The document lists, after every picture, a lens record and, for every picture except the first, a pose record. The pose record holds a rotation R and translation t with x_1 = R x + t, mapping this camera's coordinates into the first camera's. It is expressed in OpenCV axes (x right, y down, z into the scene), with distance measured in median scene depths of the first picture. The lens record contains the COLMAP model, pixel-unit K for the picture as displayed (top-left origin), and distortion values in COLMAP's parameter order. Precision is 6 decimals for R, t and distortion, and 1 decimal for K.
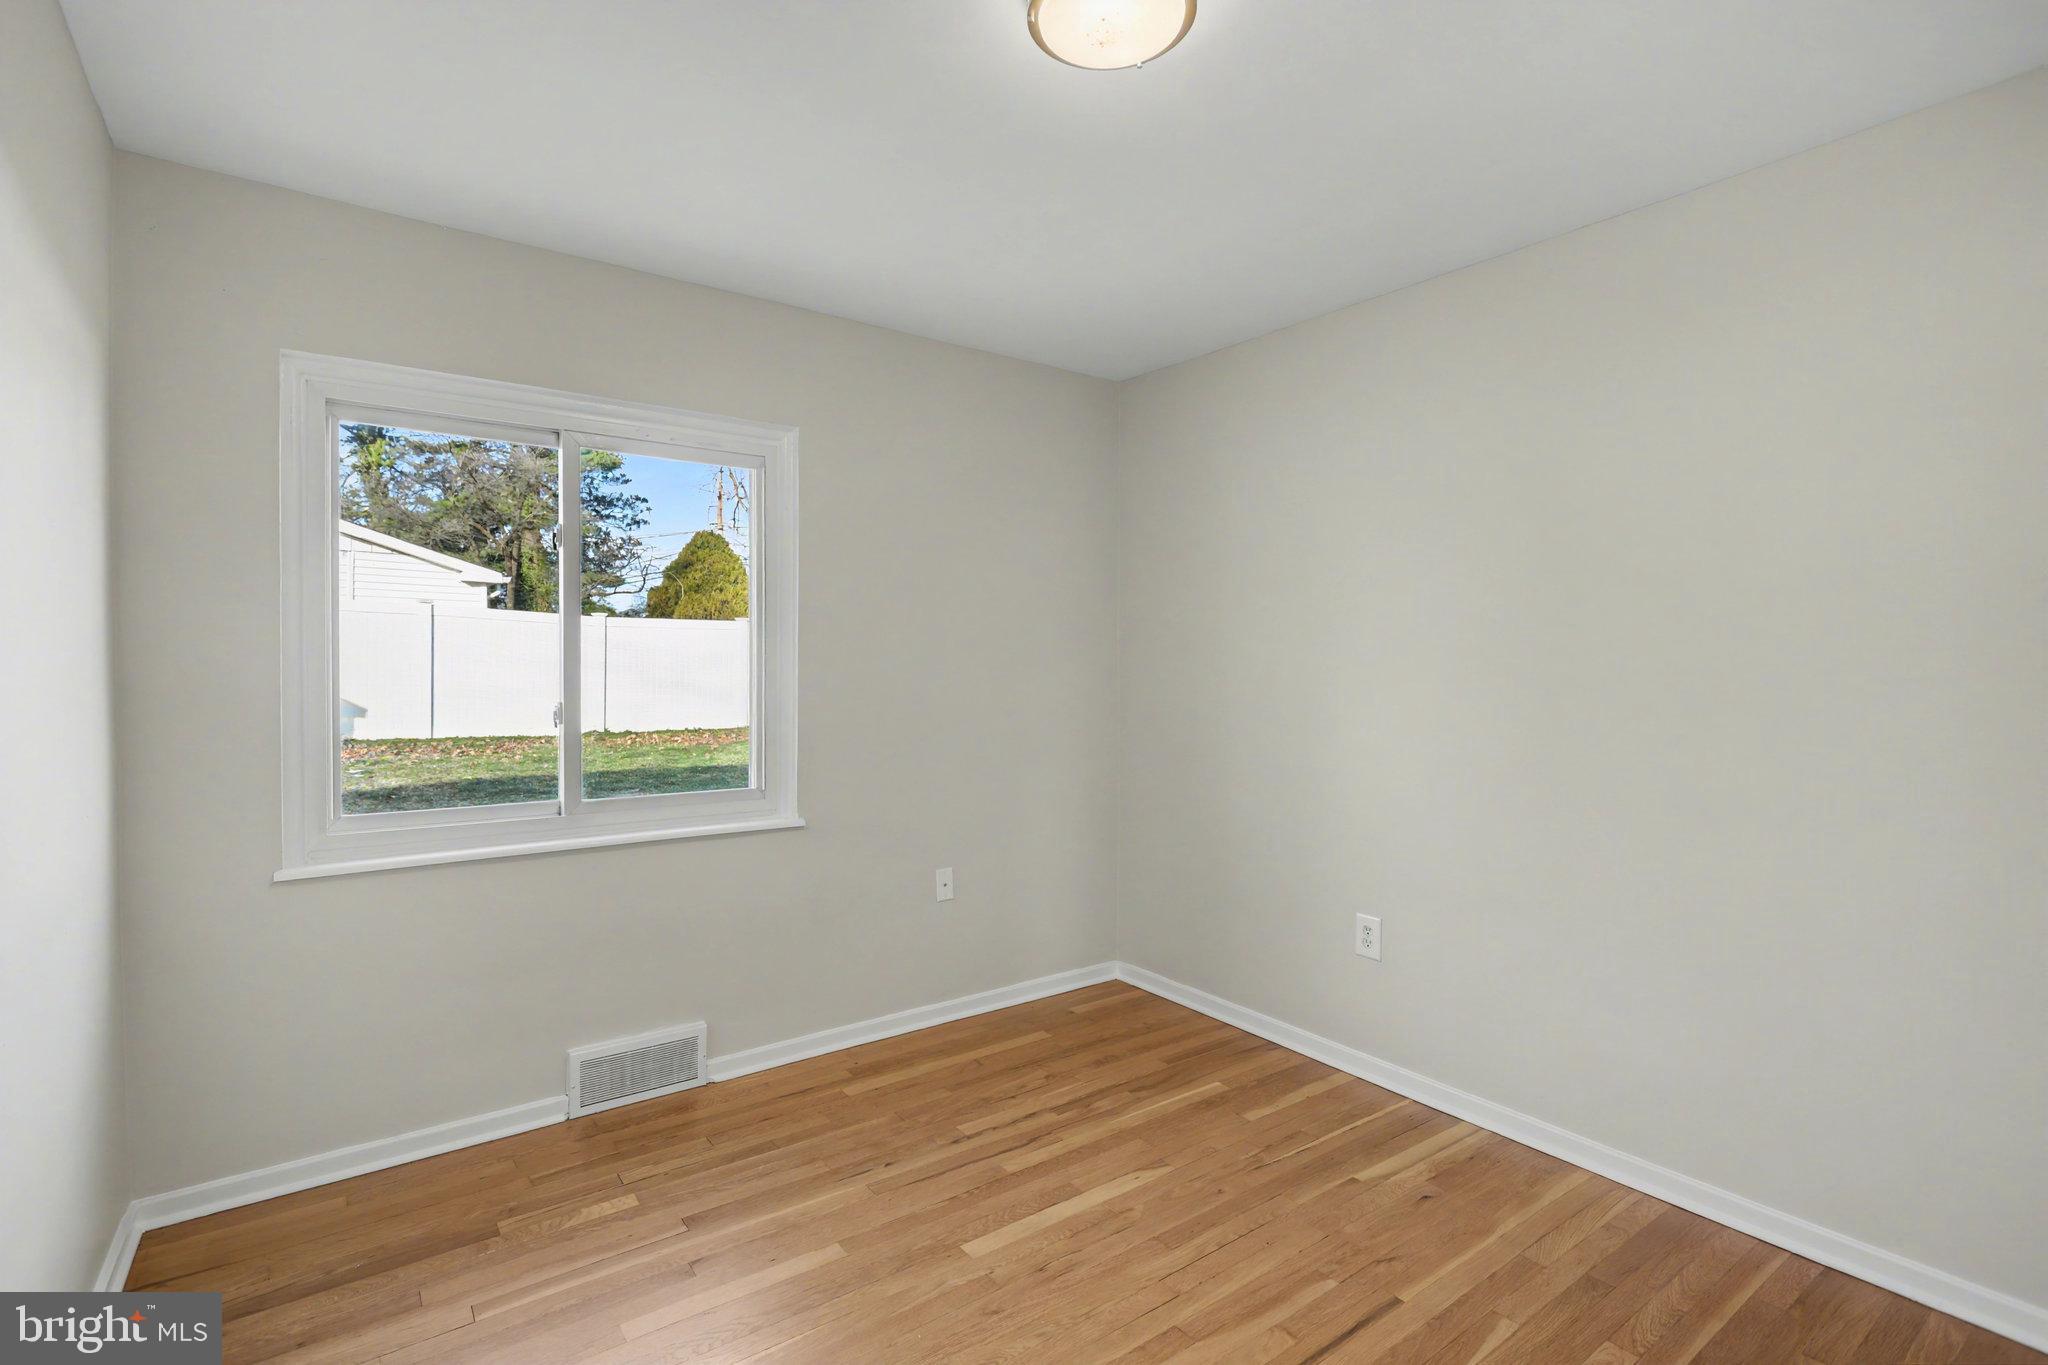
lens RADIAL K [[954.5, 0, 1025.8], [0, 954.5, 677.0], [0, 0, 1]] dist [-0.000019, 0.003890]
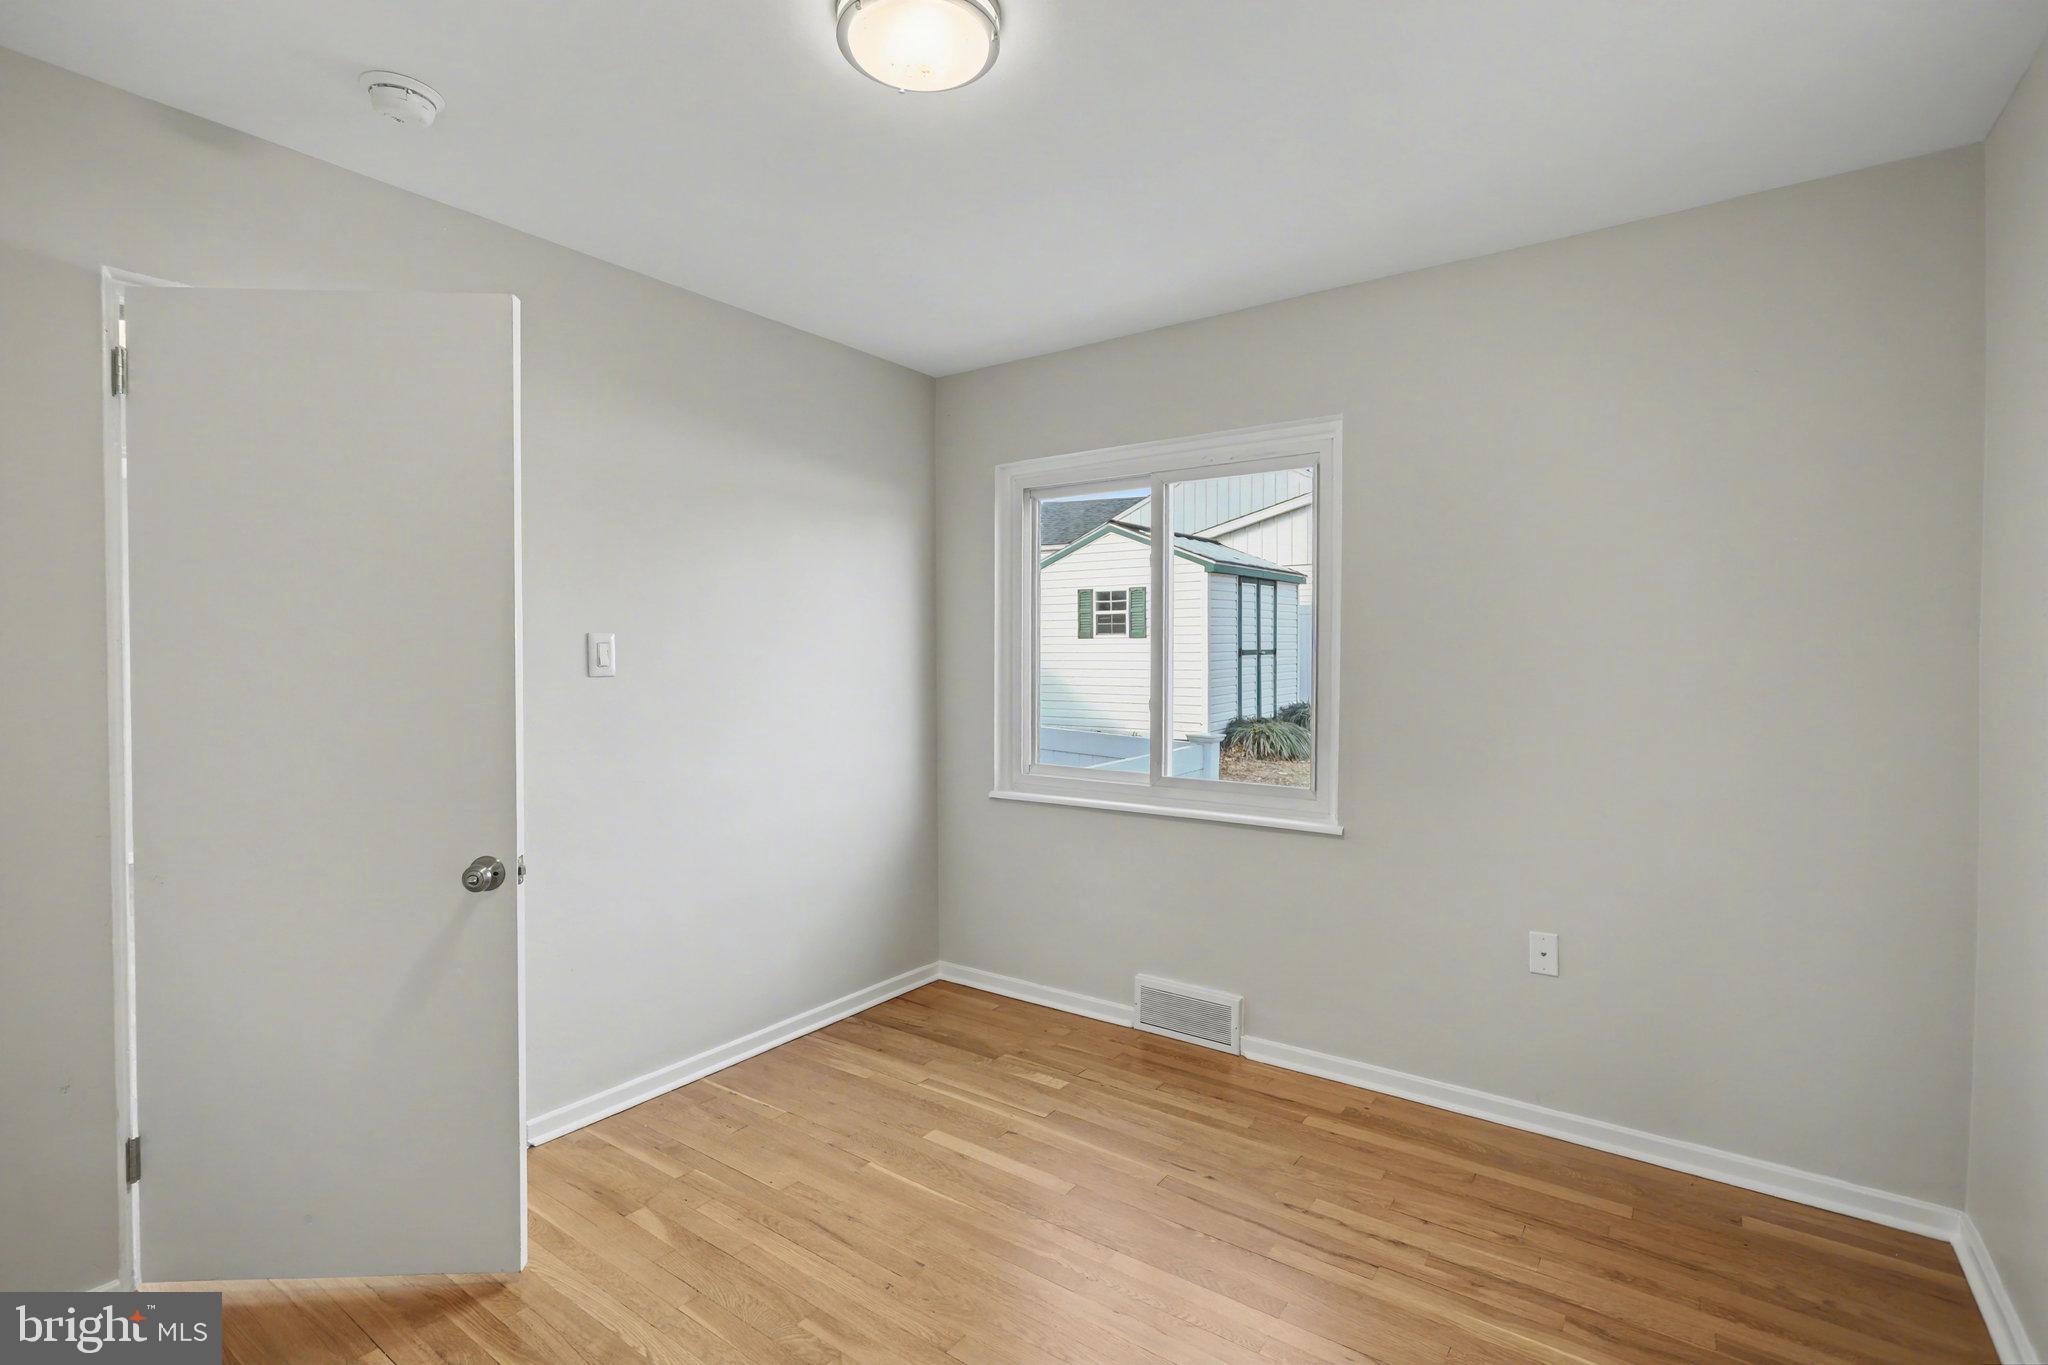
lens RADIAL K [[954.5, 0, 1008.2], [0, 954.5, 671.8], [0, 0, 1]] dist [-0.000019, 0.003890]
pose [[0.306210, 0.011559, -0.951894, 0.634770], [-0.017325, 0.999828, 0.006568, -0.006330], [0.951806, 0.014480, 0.306358, 0.445342]]
